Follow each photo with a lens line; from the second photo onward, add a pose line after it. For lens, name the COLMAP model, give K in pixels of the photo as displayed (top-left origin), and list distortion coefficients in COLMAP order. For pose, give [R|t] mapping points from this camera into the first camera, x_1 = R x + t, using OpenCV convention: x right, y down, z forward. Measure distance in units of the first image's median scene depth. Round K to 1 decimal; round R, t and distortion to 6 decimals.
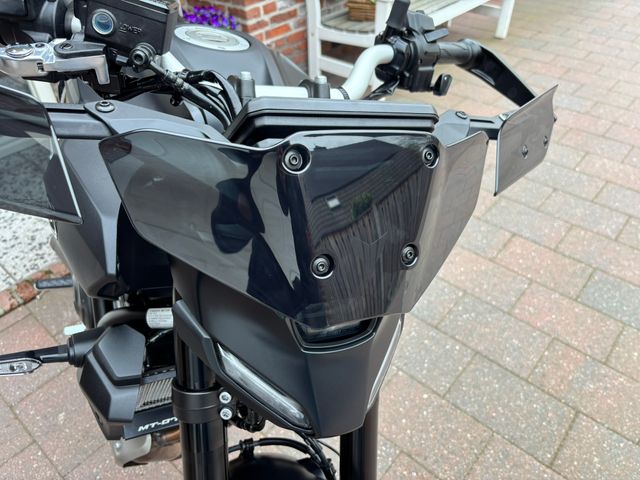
lens RADIAL K [[491.3, 0, 334.8], [0, 491.3, 233.5], [0, 0, 1]] dist [0.031573, -0.053771]
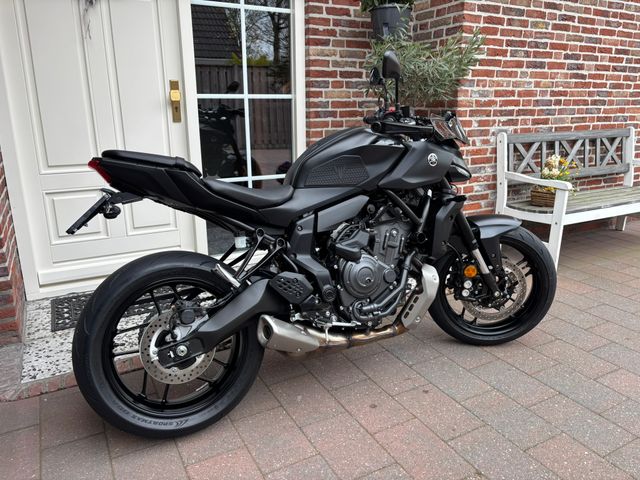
lens RADIAL K [[491.3, 0, 325.0], [0, 491.3, 232.5], [0, 0, 1]] dist [0.031573, -0.053771]
pose [[0.934826, 0.108006, -0.338282, -0.035335], [-0.237171, 0.898900, -0.368413, 0.269953], [0.264291, 0.424633, 0.865932, -0.247384]]
